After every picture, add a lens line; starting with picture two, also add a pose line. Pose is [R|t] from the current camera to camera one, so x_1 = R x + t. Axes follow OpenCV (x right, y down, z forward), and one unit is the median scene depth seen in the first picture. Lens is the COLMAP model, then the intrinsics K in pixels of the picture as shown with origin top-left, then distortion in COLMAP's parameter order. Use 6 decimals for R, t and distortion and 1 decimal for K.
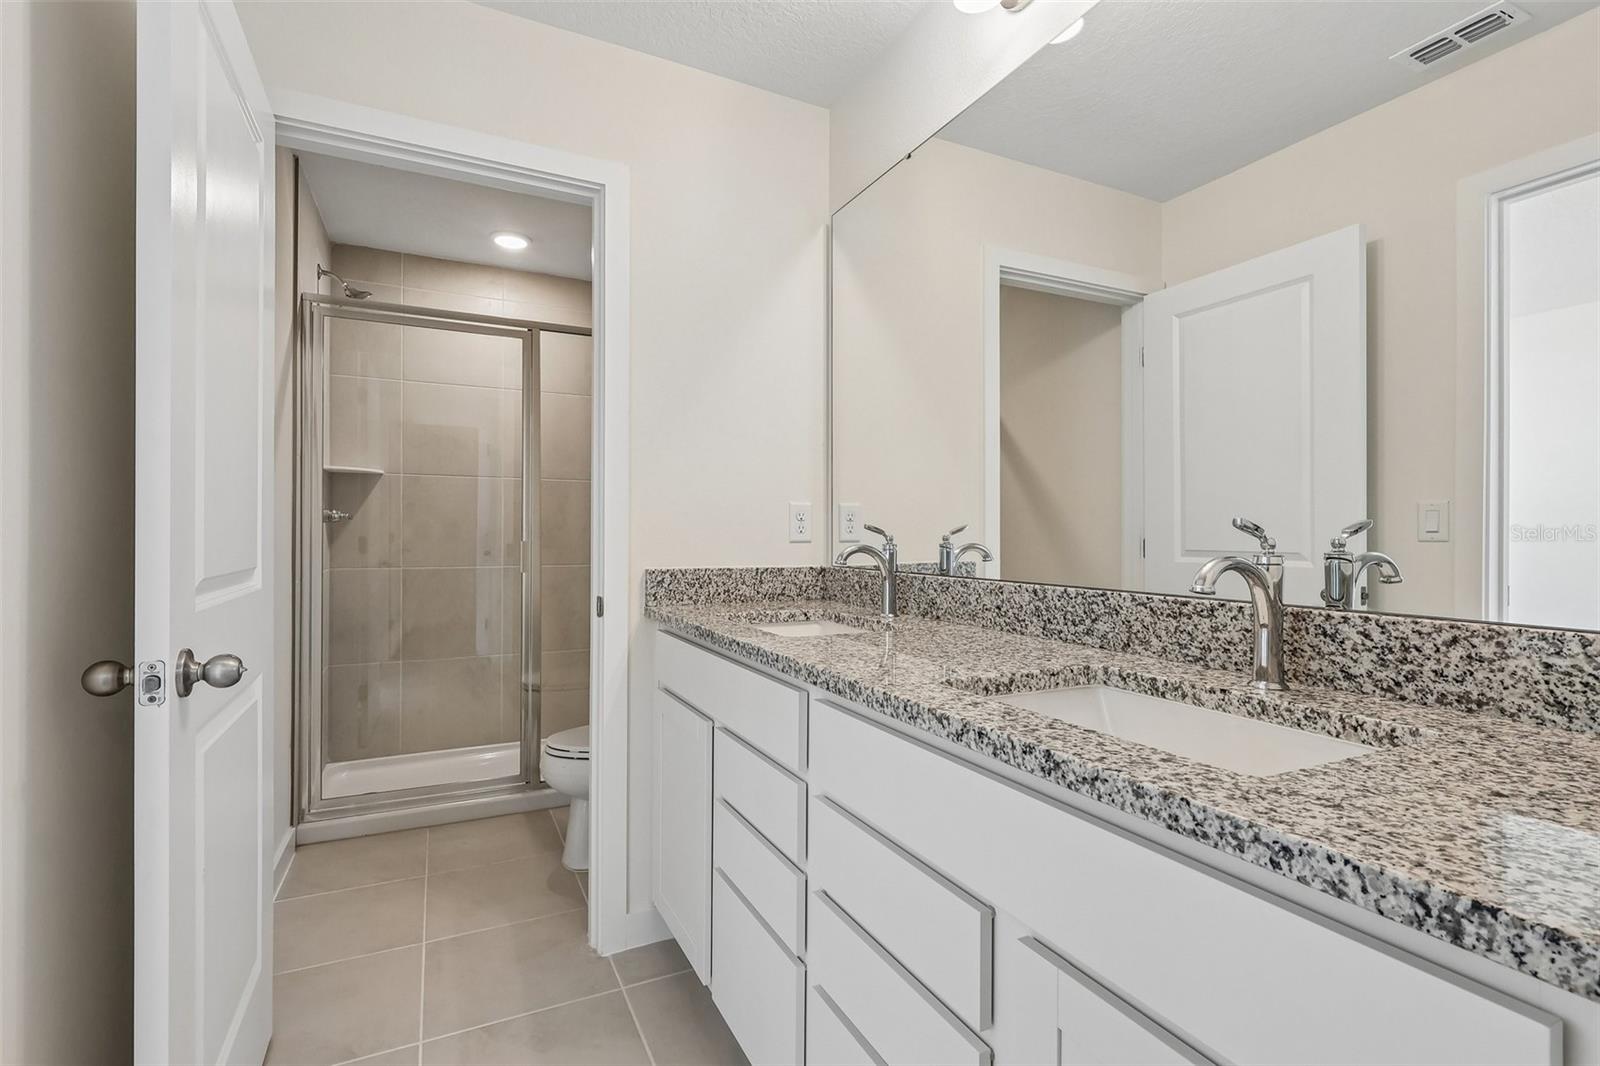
lens RADIAL K [[735.6, 0, 804.4], [0, 735.6, 539.9], [0, 0, 1]] dist [-0.003238, 0.000047]
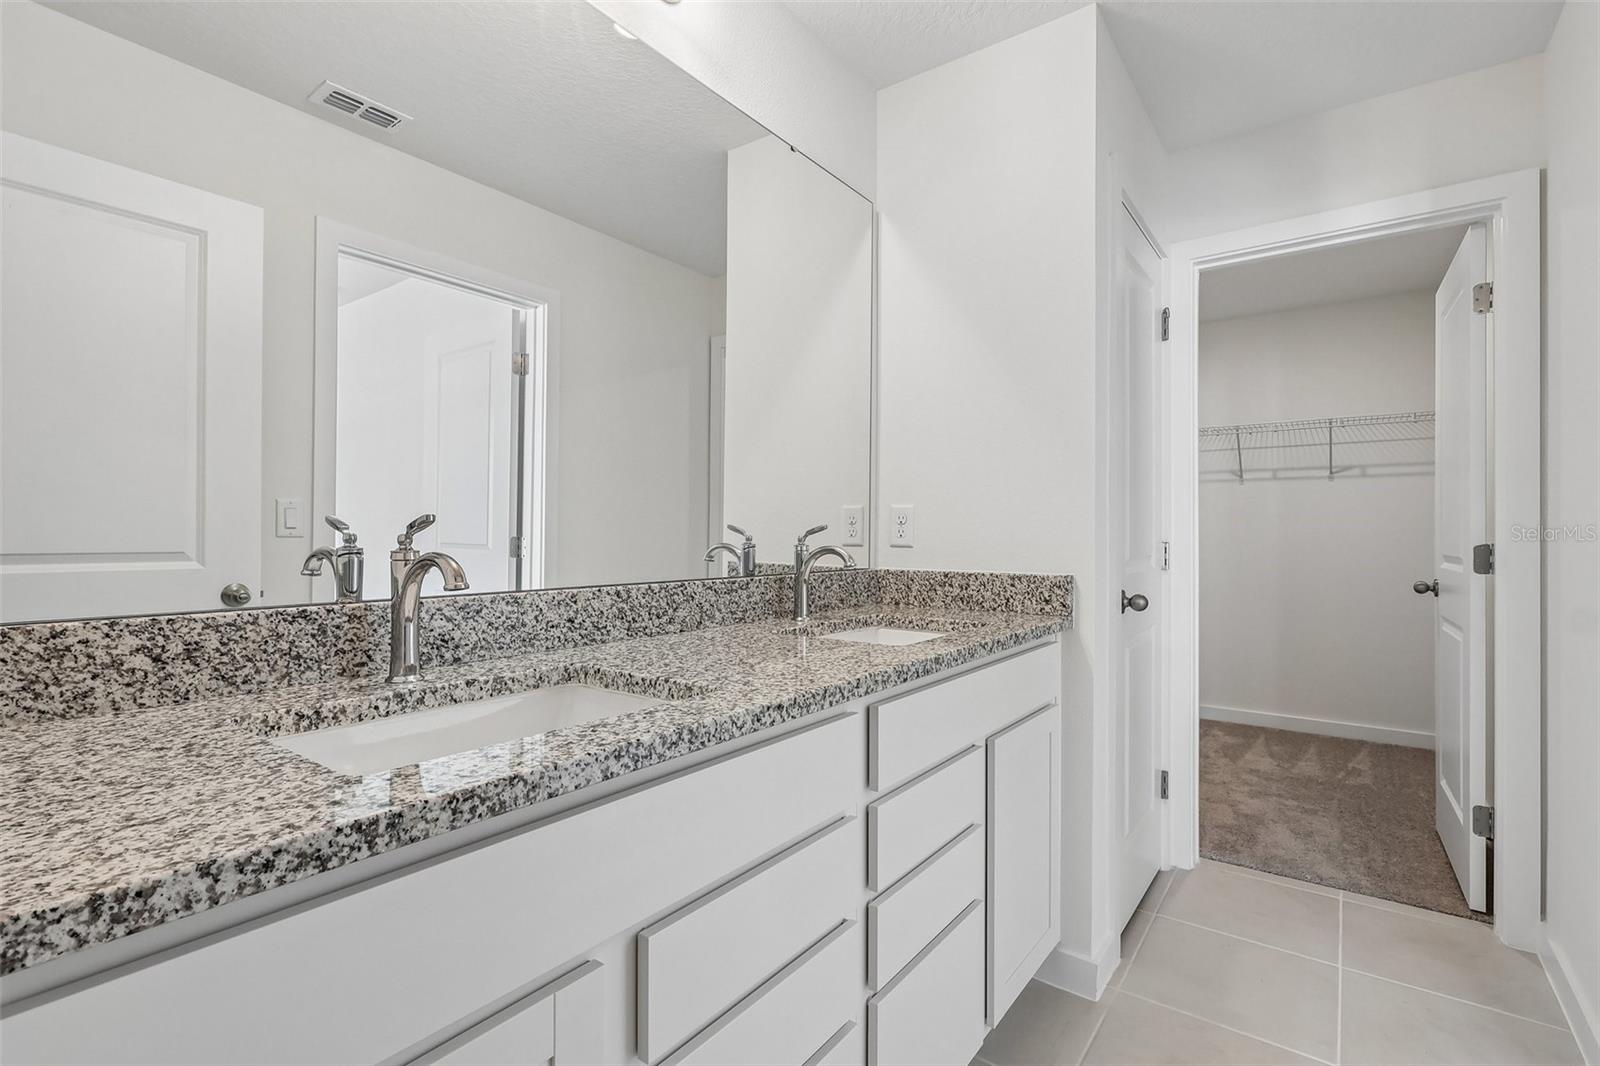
lens RADIAL K [[735.6, 0, 801.6], [0, 735.6, 523.4], [0, 0, 1]] dist [-0.003238, 0.000047]
pose [[-0.452943, 0.001710, 0.891538, -0.682522], [-0.004747, 0.999979, -0.004329, -0.018856], [-0.891527, -0.006193, -0.452925, 1.285504]]
